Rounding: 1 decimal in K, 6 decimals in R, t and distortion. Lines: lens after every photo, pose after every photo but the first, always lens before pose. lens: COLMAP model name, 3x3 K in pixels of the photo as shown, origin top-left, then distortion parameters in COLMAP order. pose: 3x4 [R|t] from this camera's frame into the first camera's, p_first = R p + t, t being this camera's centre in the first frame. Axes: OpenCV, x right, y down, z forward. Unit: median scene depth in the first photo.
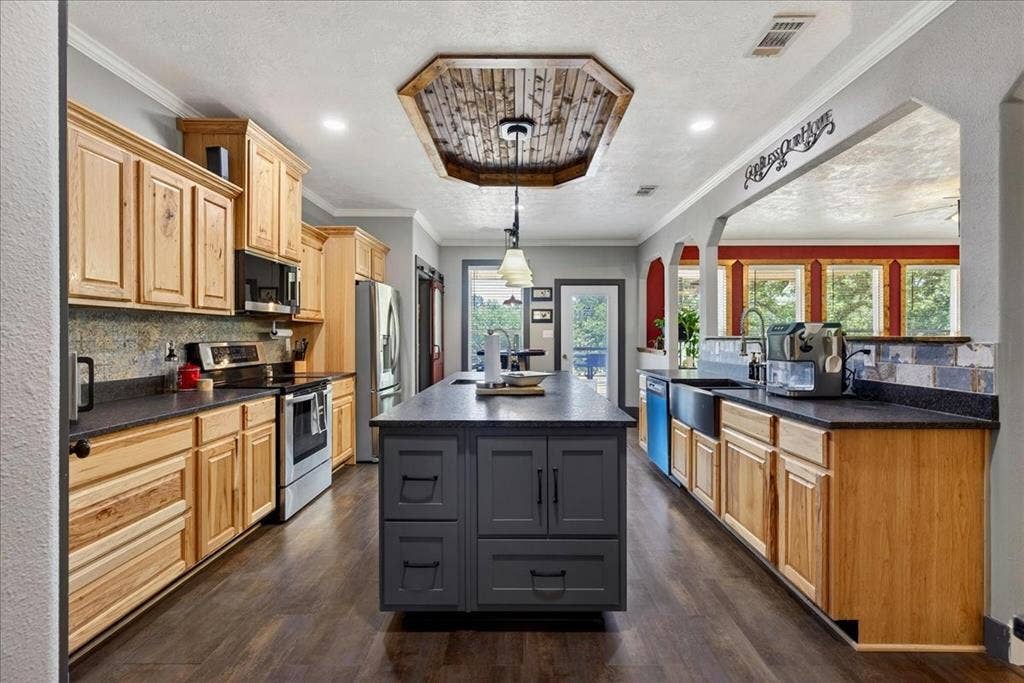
lens RADIAL K [[455.7, 0, 516.3], [0, 455.7, 339.7], [0, 0, 1]] dist [-0.001938, -0.000619]
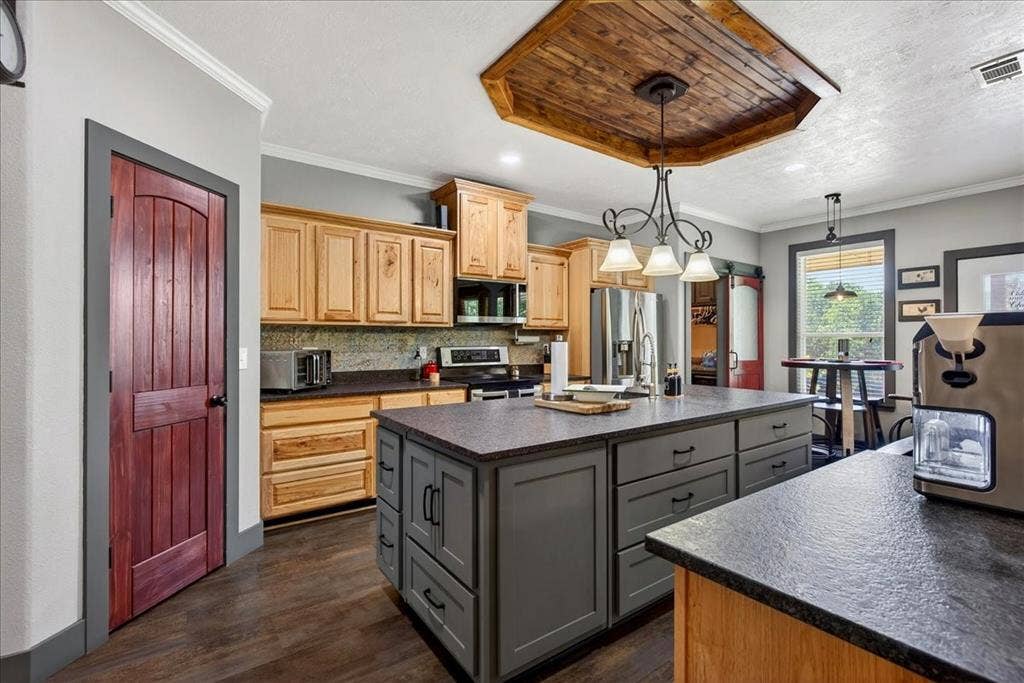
lens RADIAL K [[455.7, 0, 516.0], [0, 455.7, 339.0], [0, 0, 1]] dist [-0.001938, -0.000619]
pose [[0.590725, -0.002761, -0.806868, 0.587503], [-0.005530, 0.999957, -0.007471, -0.008809], [0.806854, 0.008876, 0.590685, 0.366933]]
